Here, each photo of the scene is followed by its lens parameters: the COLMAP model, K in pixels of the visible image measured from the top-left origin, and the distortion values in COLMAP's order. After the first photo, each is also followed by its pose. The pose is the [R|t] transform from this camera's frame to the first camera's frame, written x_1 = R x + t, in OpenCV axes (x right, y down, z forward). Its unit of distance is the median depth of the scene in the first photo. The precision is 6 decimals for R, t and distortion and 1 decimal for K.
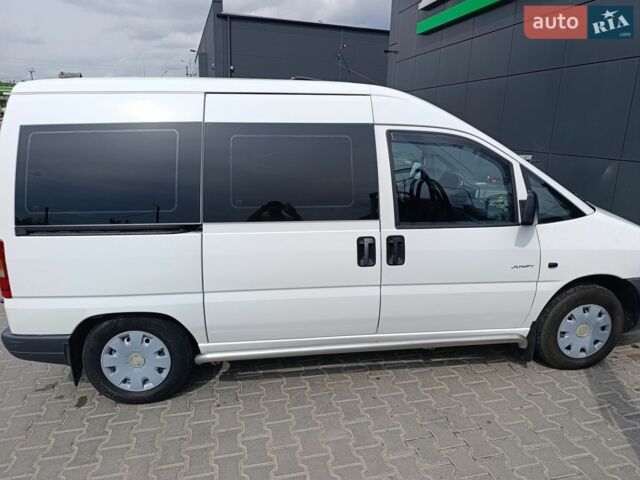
lens RADIAL K [[441.3, 0, 319.7], [0, 441.3, 235.2], [0, 0, 1]] dist [0.036663, -0.042969]
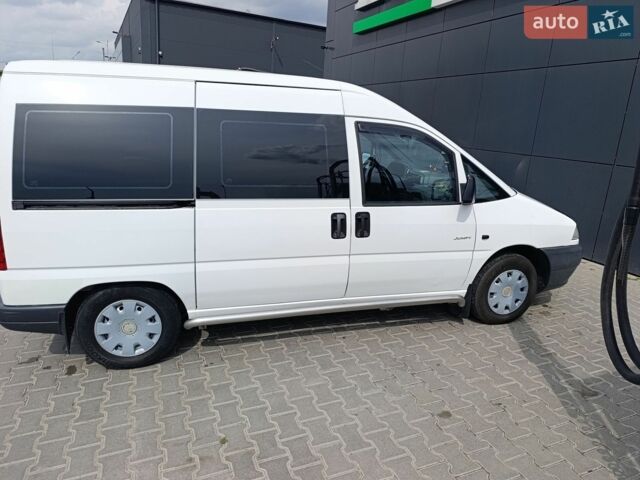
lens RADIAL K [[441.3, 0, 319.7], [0, 441.3, 235.2], [0, 0, 1]] dist [0.036663, -0.042969]
pose [[0.986574, -0.006205, 0.163198, -0.128563], [0.003705, 0.999871, 0.015622, 0.042454], [-0.163274, -0.014808, 0.986470, -0.133058]]
